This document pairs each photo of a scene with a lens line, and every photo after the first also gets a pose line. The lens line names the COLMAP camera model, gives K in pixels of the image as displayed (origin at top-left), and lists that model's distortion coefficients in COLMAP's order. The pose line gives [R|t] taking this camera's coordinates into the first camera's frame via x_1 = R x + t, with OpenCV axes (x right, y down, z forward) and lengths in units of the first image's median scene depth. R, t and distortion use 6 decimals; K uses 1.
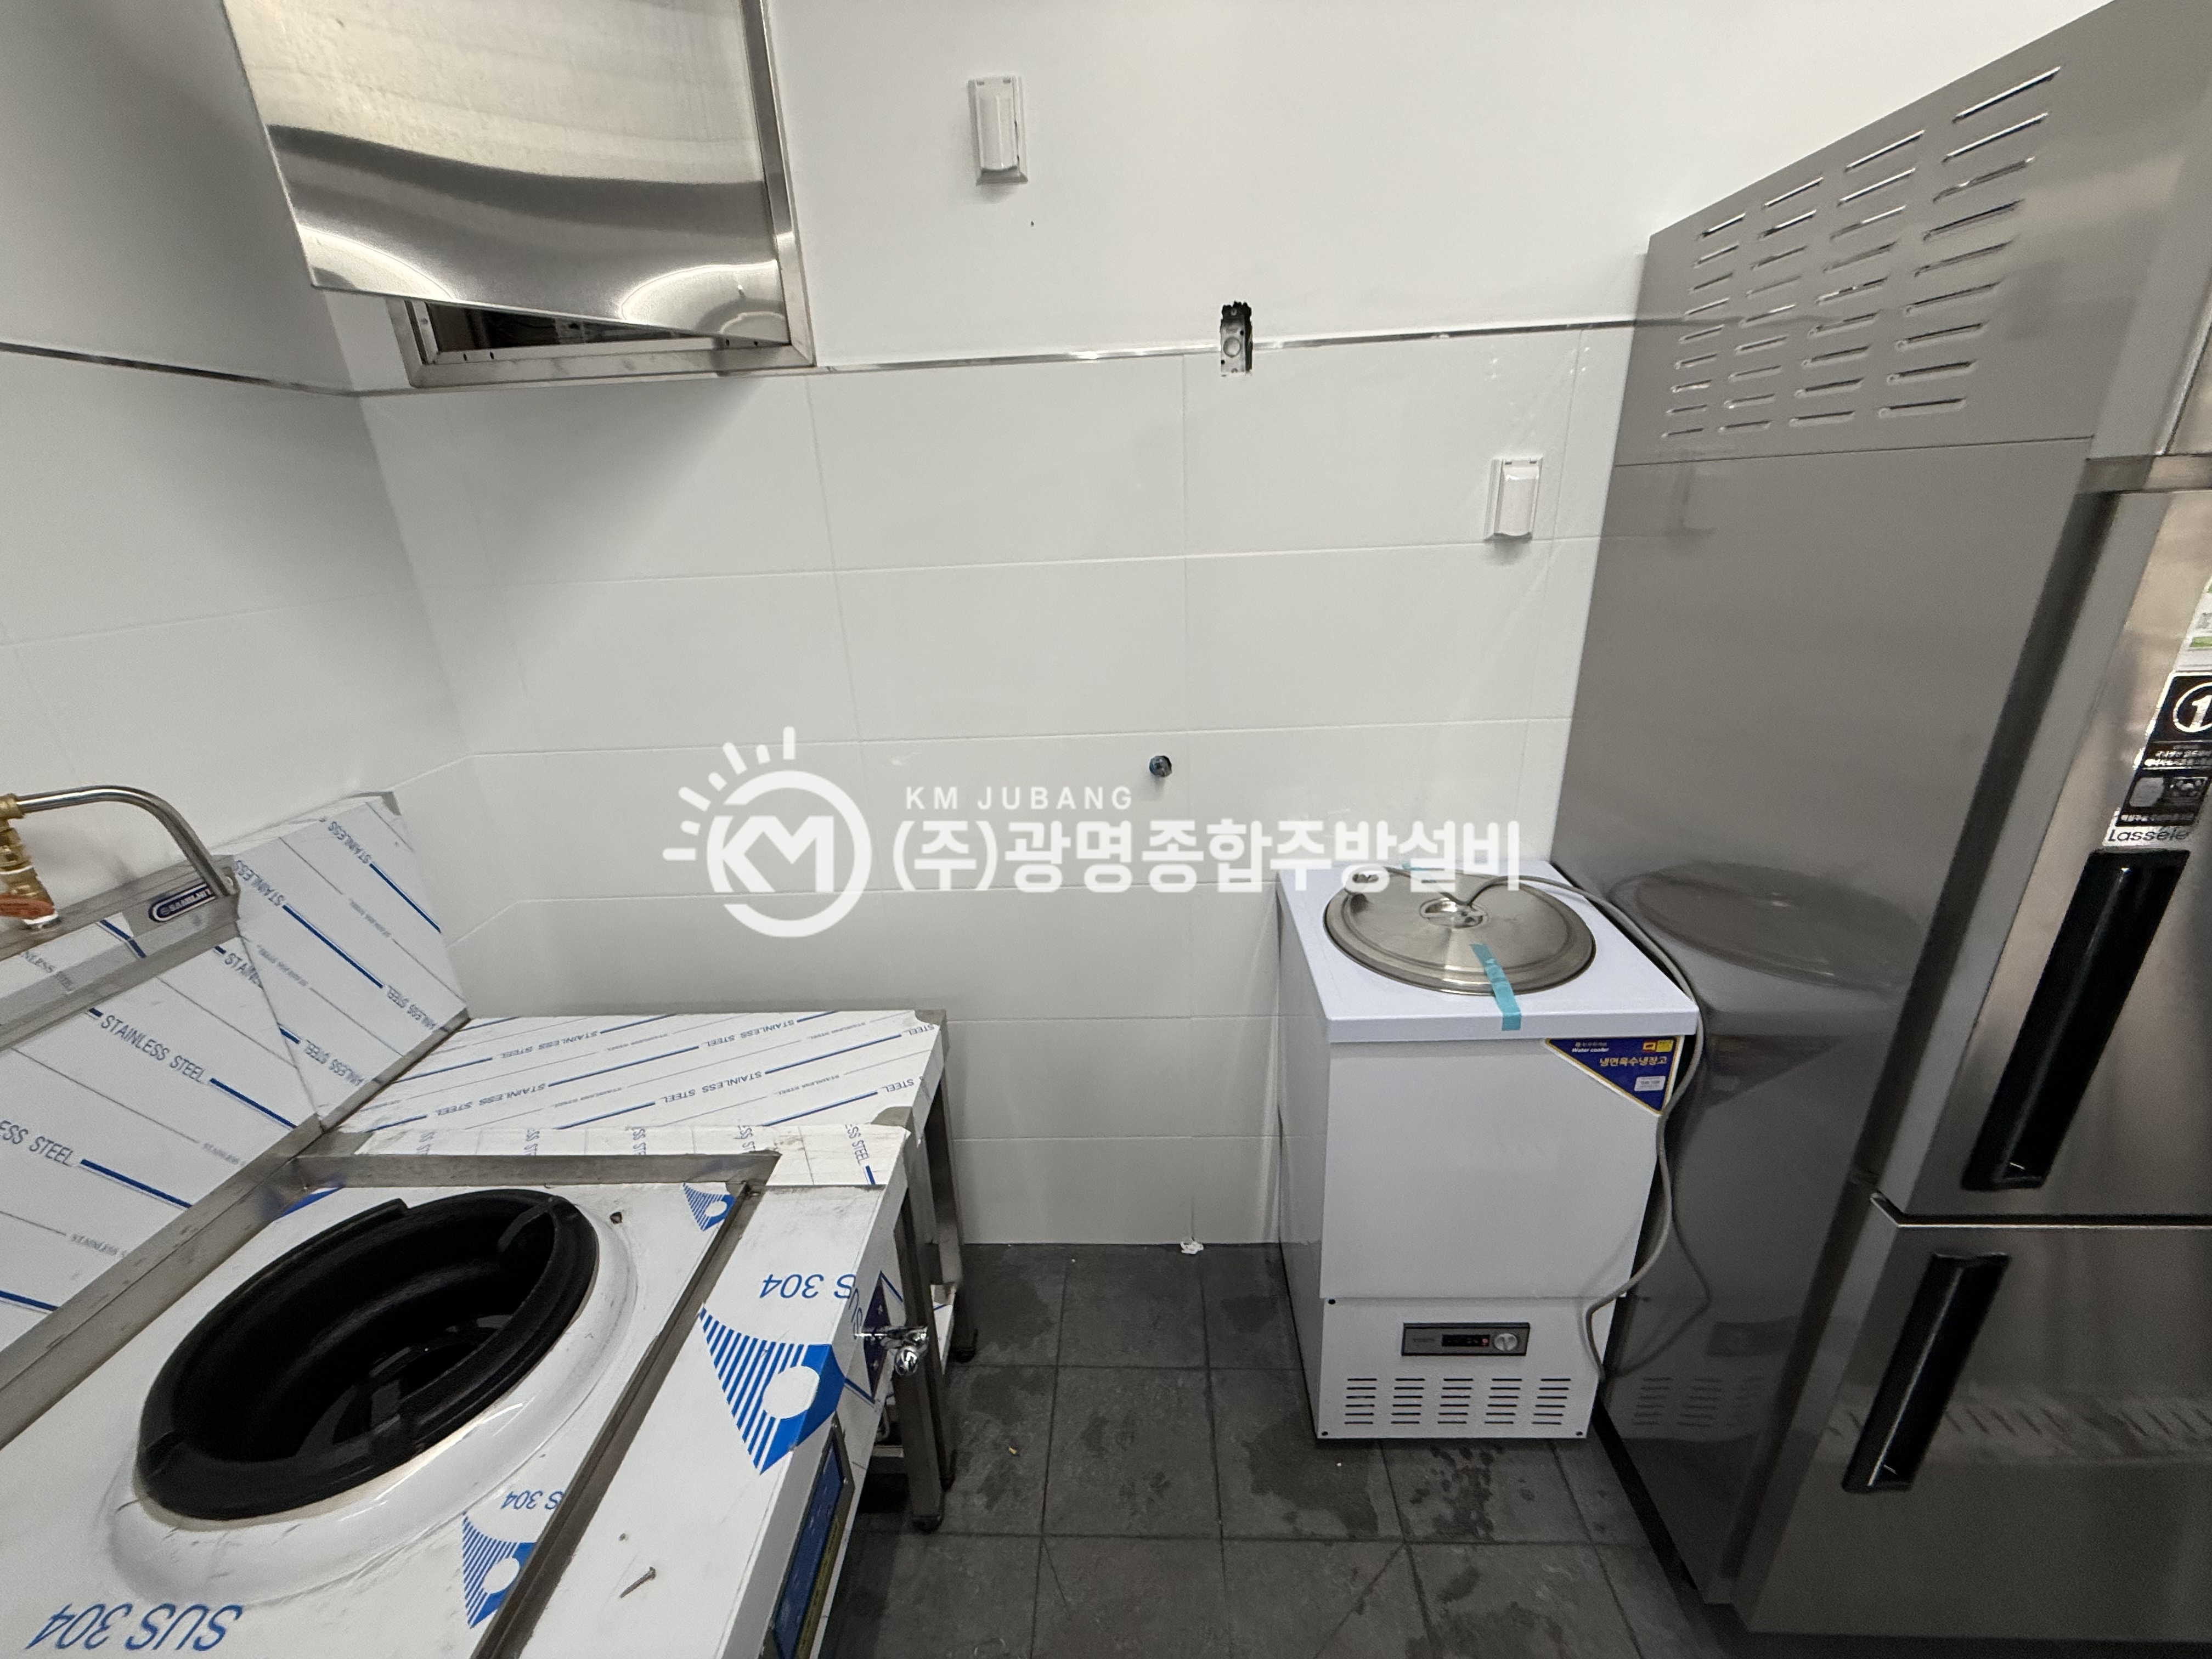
lens RADIAL K [[875.4, 0, 1115.0], [0, 875.4, 835.2], [0, 0, 1]] dist [-0.003890, 0.001448]
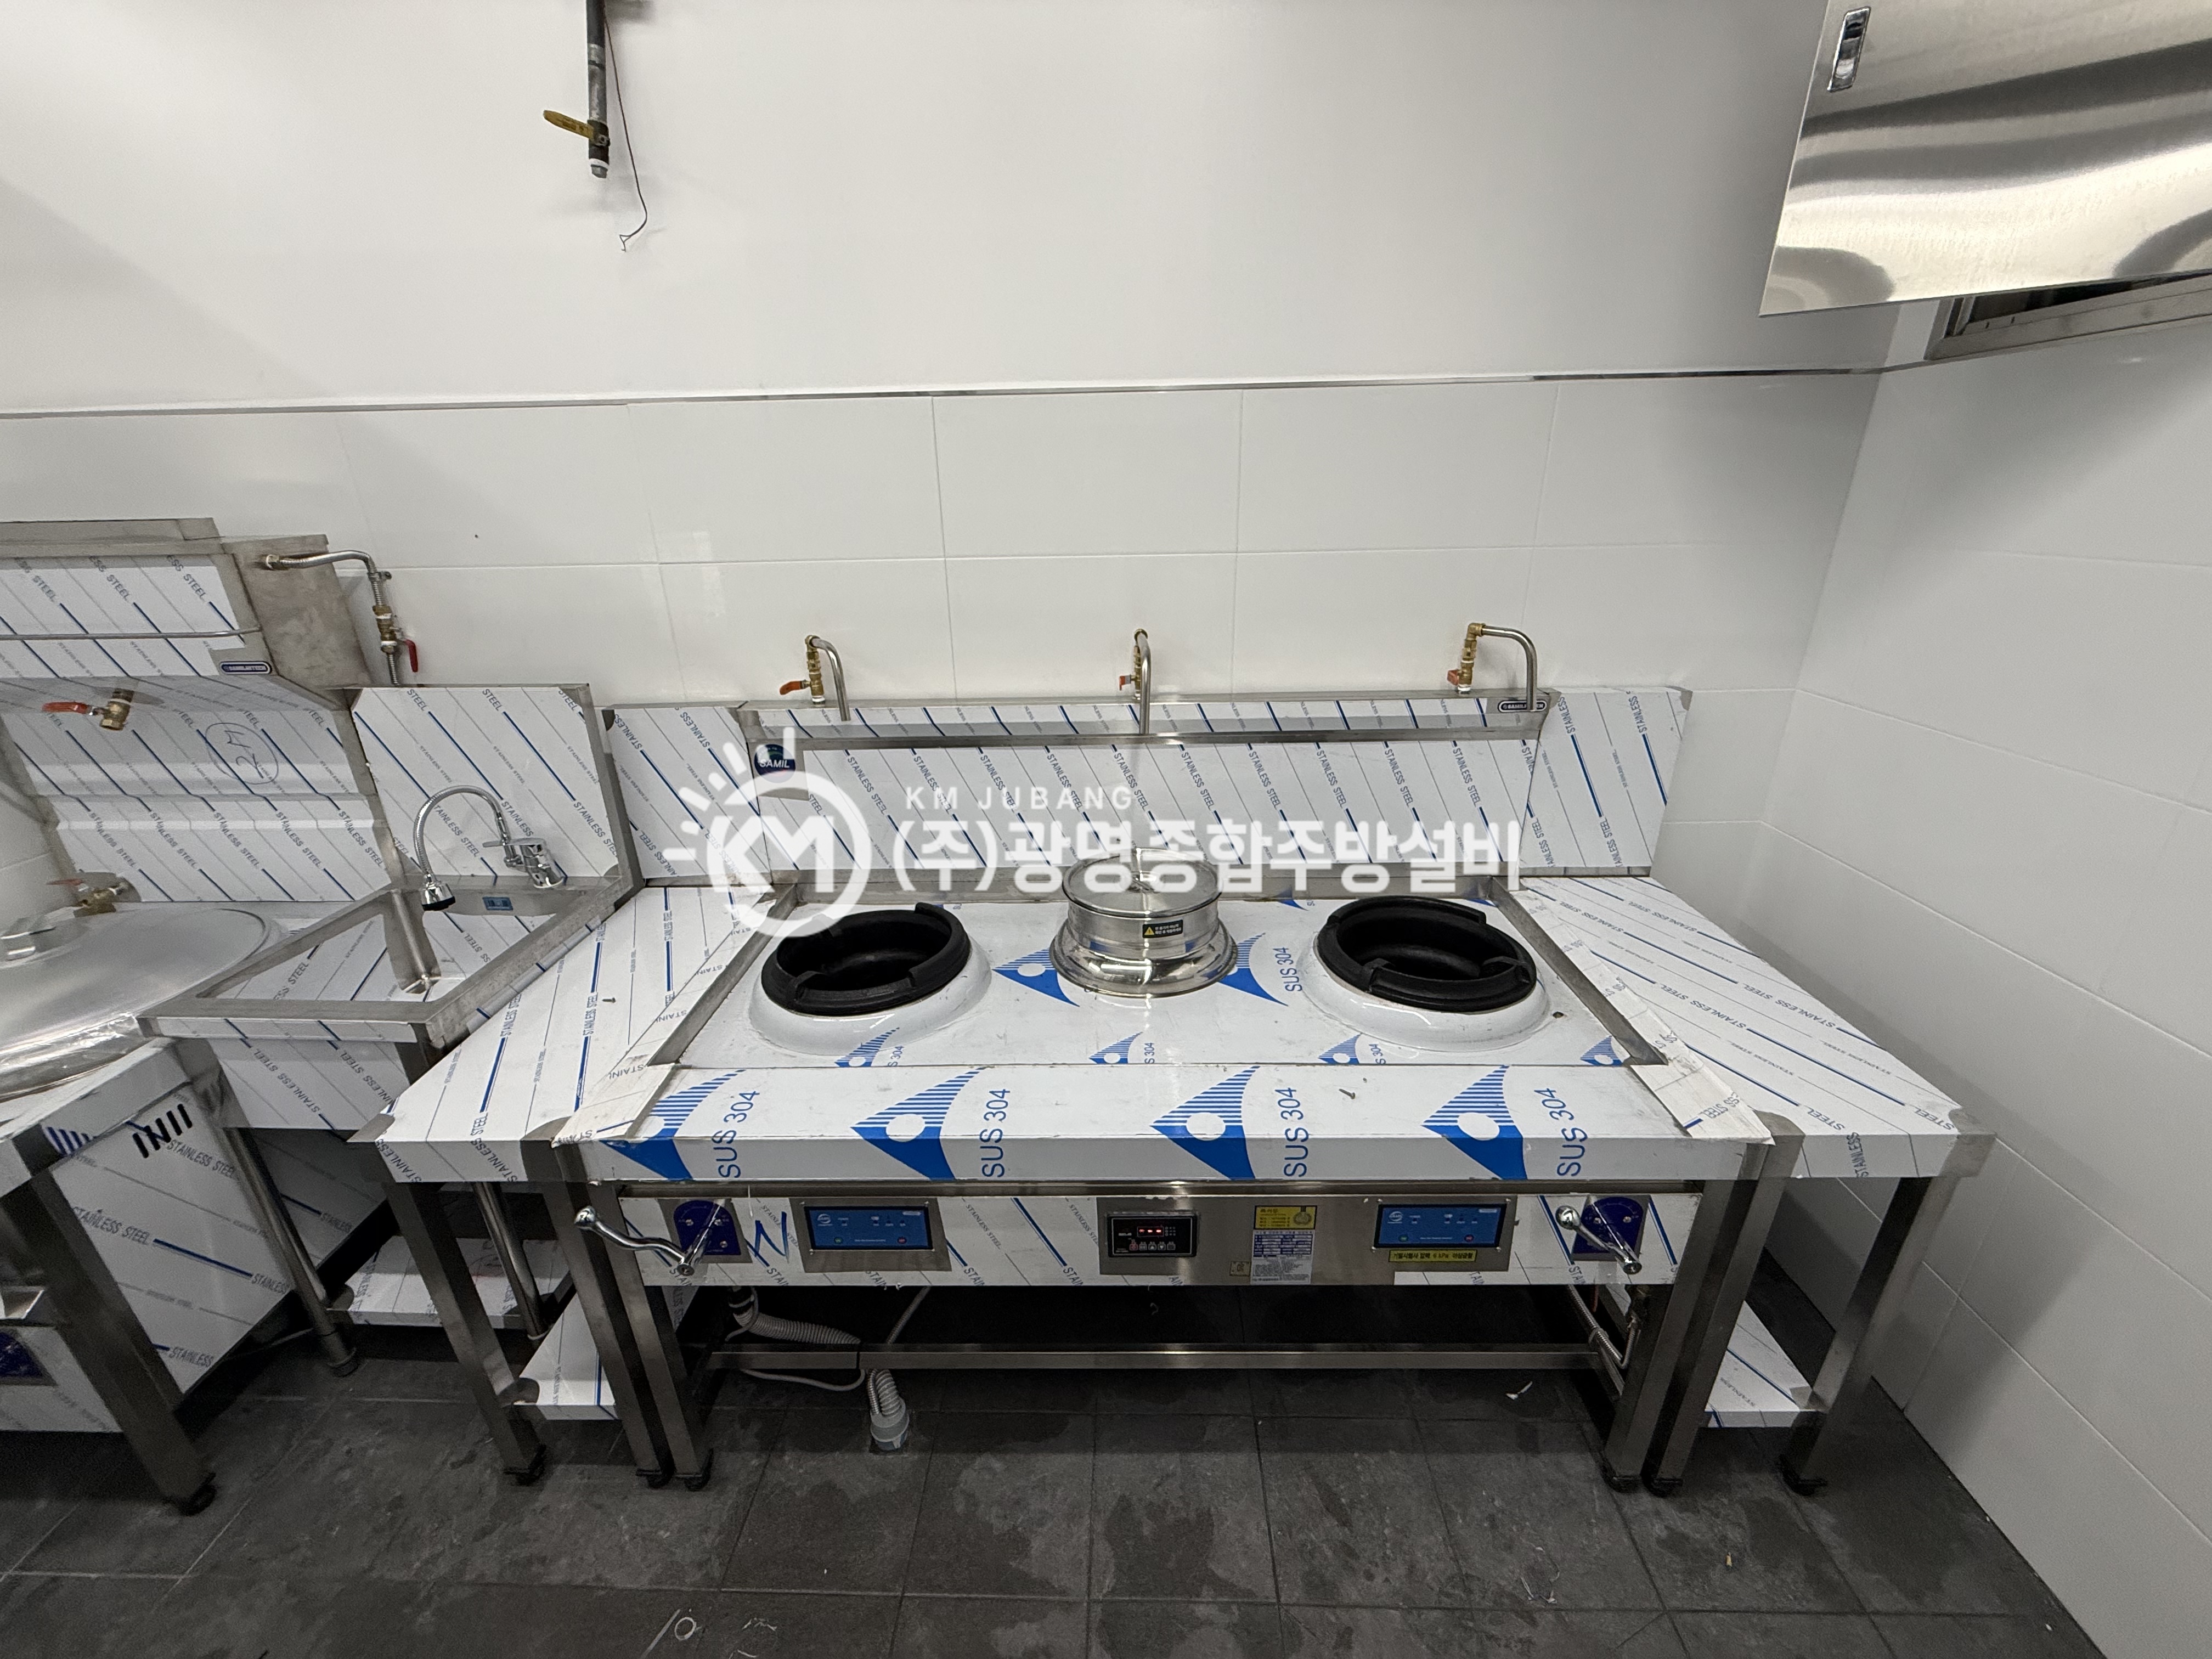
lens RADIAL K [[875.4, 0, 1099.9], [0, 875.4, 836.2], [0, 0, 1]] dist [-0.003890, 0.001448]
pose [[-0.000433, 0.406268, -0.913754, 0.516067], [-0.339932, 0.859280, 0.382209, -0.069729], [0.940450, 0.310779, 0.137732, 0.057740]]
